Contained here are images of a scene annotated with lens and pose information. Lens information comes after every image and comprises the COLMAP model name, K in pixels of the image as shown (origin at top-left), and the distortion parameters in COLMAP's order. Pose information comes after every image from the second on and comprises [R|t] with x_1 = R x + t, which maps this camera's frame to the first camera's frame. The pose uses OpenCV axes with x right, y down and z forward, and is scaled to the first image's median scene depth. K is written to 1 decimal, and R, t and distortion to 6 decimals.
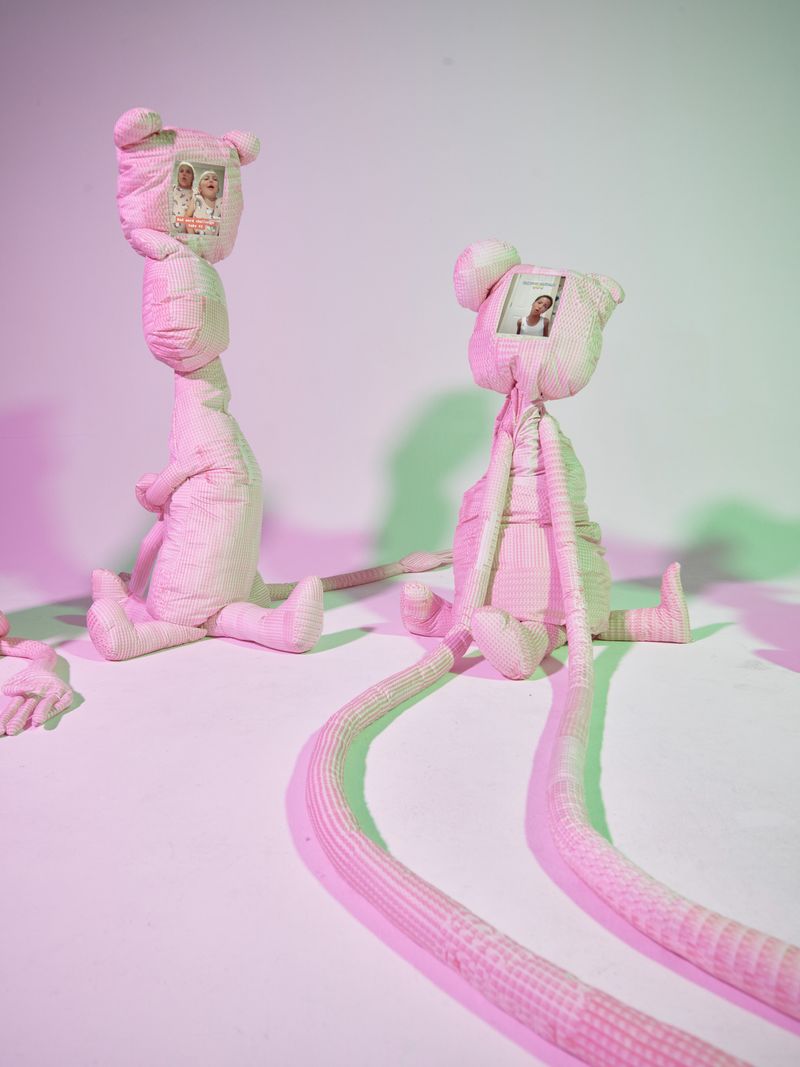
lens RADIAL K [[670.8, 0, 398.1], [0, 670.8, 537.1], [0, 0, 1]] dist [-0.026796, 0.008356]
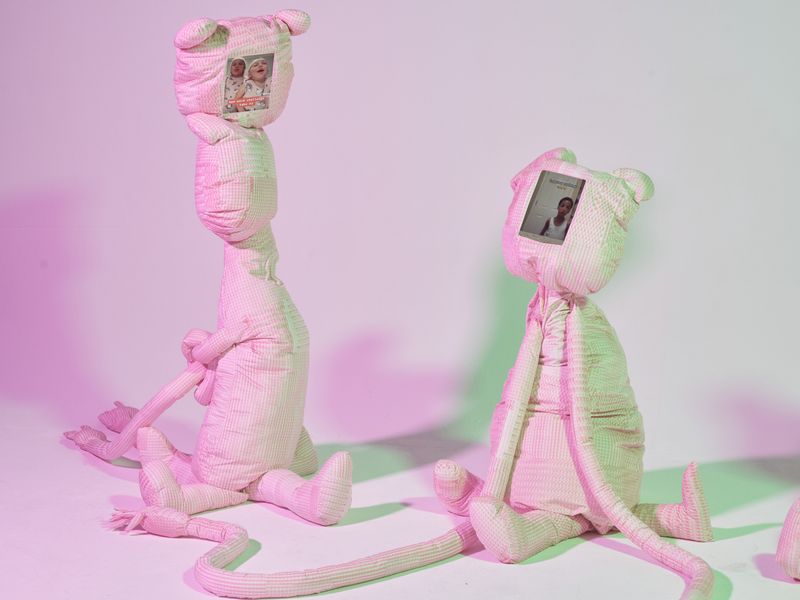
lens RADIAL K [[1450.8, 0, 392.7], [0, 1450.8, 307.5], [0, 0, 1]] dist [-0.040755, 0.000000]
pose [[0.976236, 0.037603, -0.213424, 0.413588], [-0.030069, 0.998809, 0.038437, -0.252930], [0.214615, -0.031106, 0.976203, -1.166175]]
